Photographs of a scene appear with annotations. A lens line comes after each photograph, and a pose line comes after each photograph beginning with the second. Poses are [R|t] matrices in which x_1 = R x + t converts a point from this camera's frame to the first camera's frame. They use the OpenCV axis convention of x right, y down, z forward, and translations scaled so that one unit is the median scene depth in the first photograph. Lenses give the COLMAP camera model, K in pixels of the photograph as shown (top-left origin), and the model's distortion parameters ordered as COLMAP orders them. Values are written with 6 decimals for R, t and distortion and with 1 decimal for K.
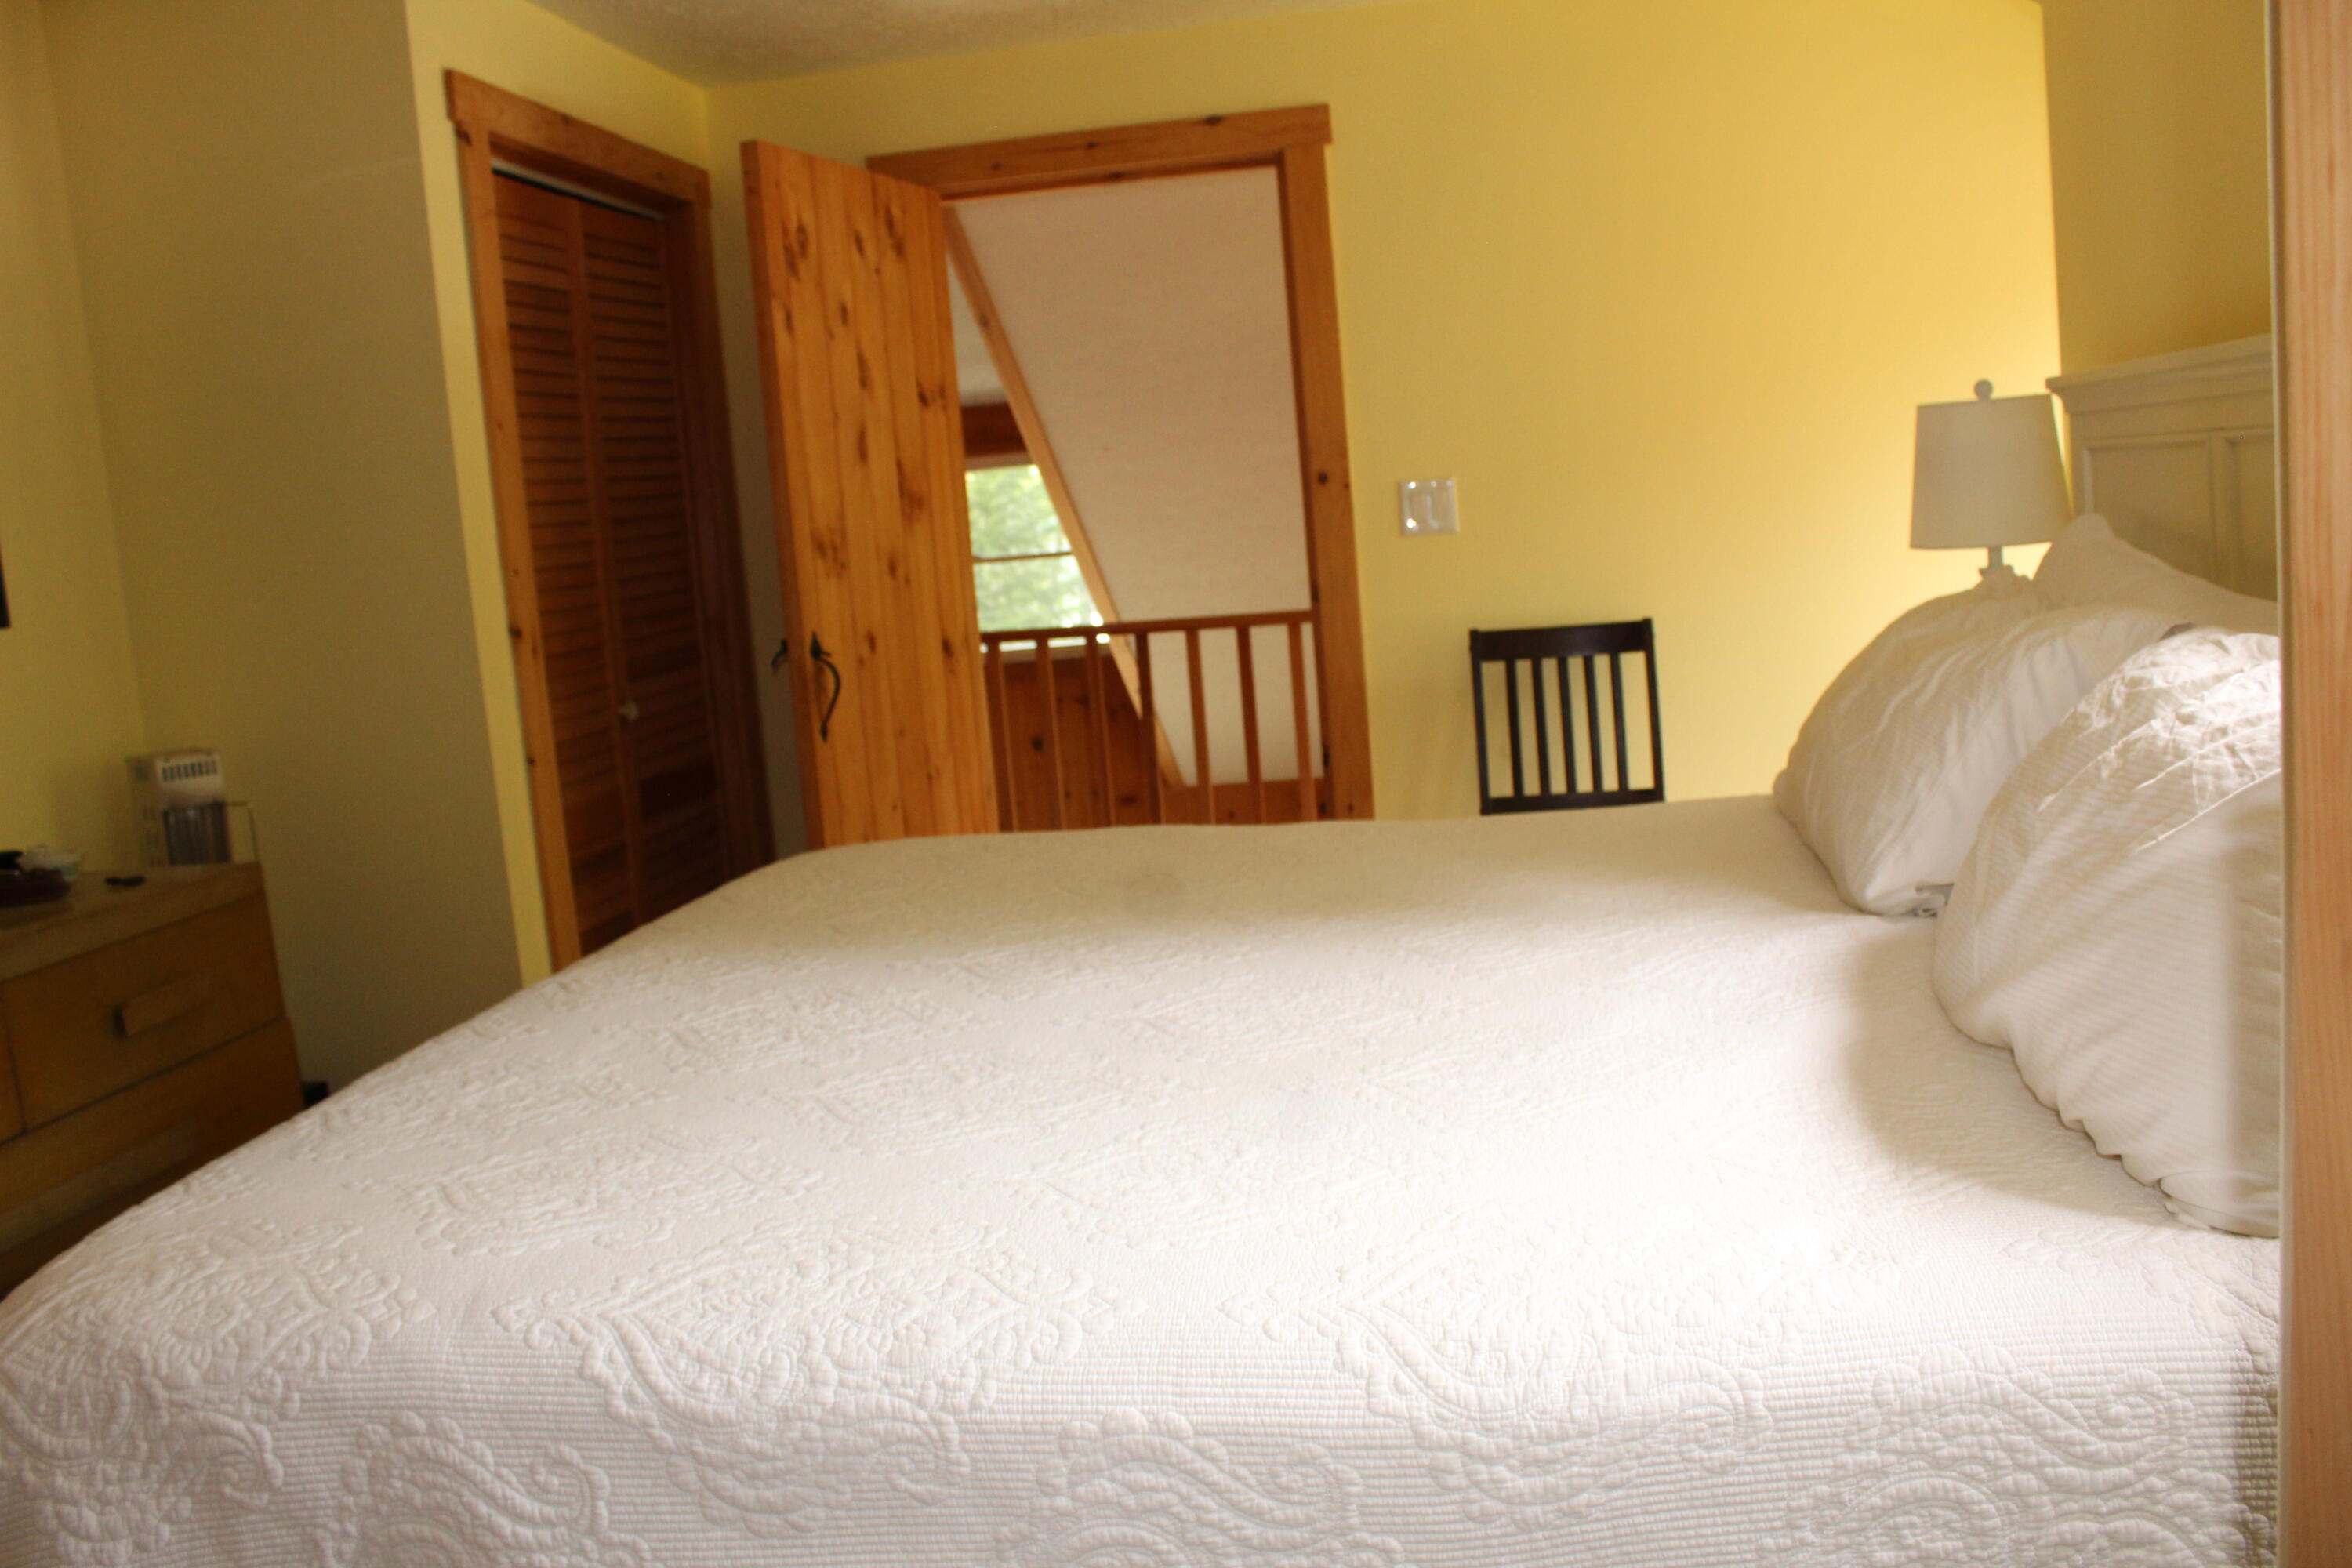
lens RADIAL K [[1961.7, 0, 1198.0], [0, 1961.7, 770.7], [0, 0, 1]] dist [-0.169093, 0.154830]
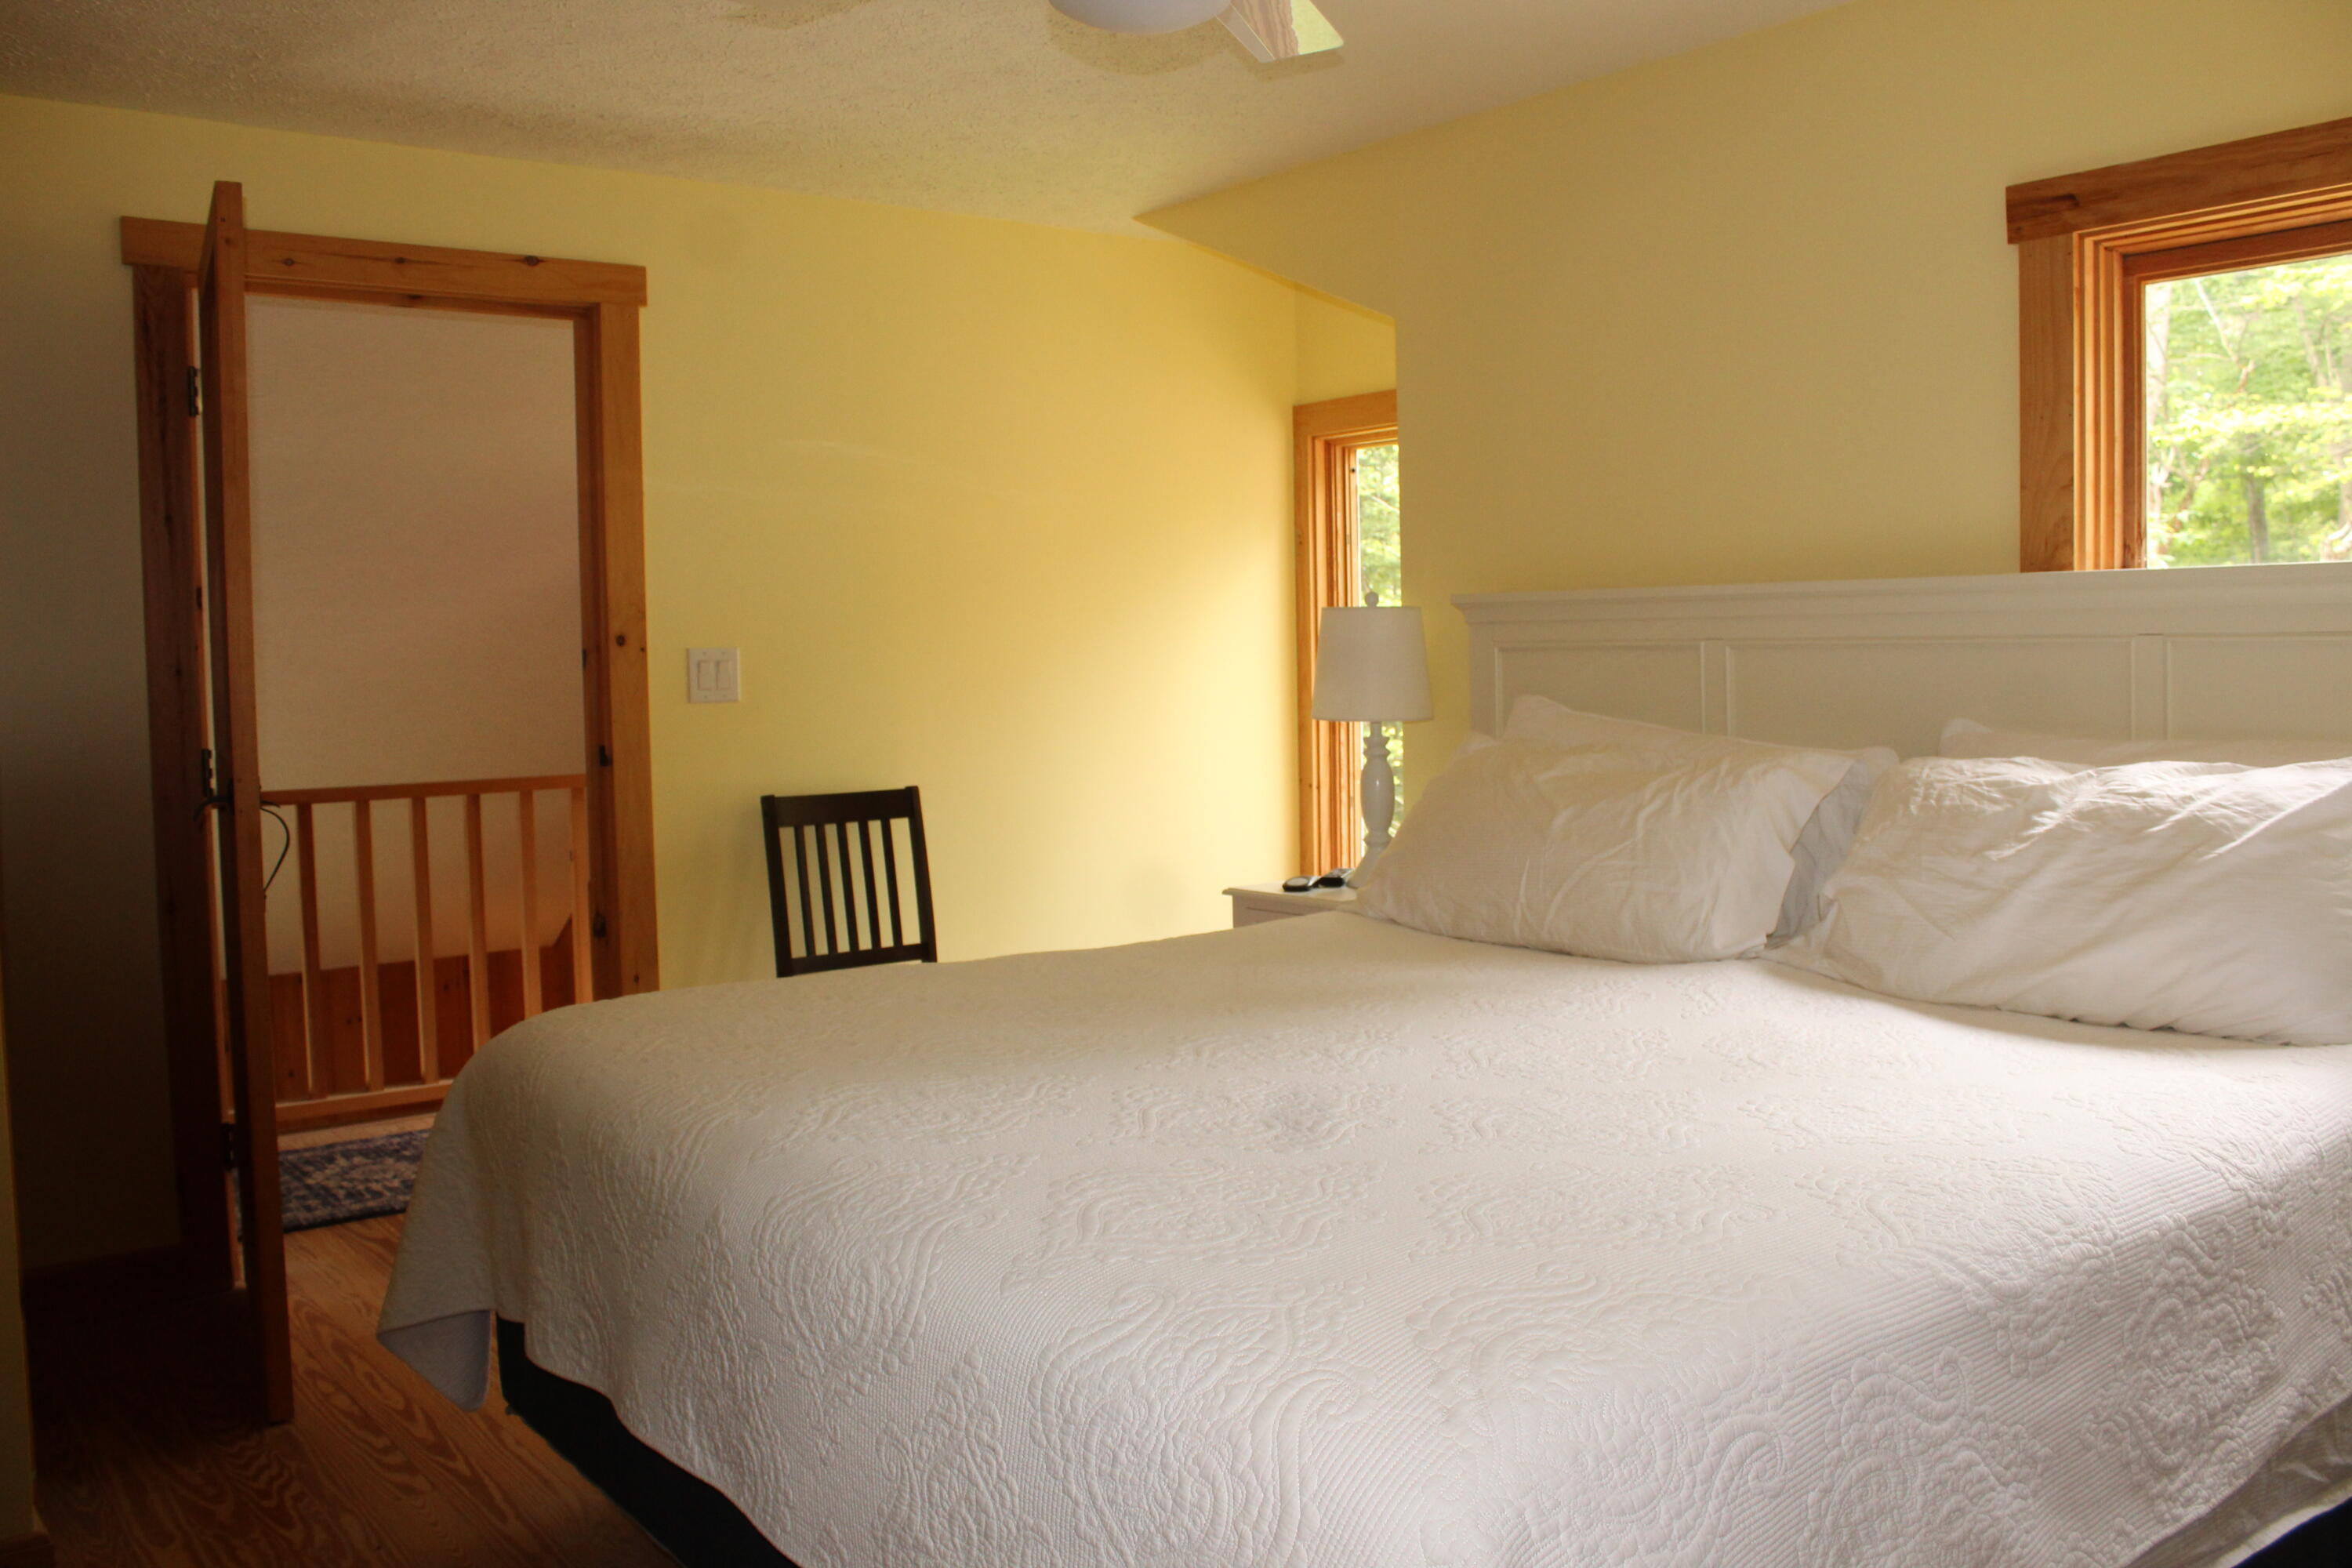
lens RADIAL K [[1961.7, 0, 1198.0], [0, 1961.7, 770.7], [0, 0, 1]] dist [-0.169093, 0.154830]
pose [[0.686831, 0.025620, 0.726366, -0.449214], [0.058409, 0.994201, -0.090296, 0.020261], [-0.724467, 0.104444, 0.681351, 0.139072]]
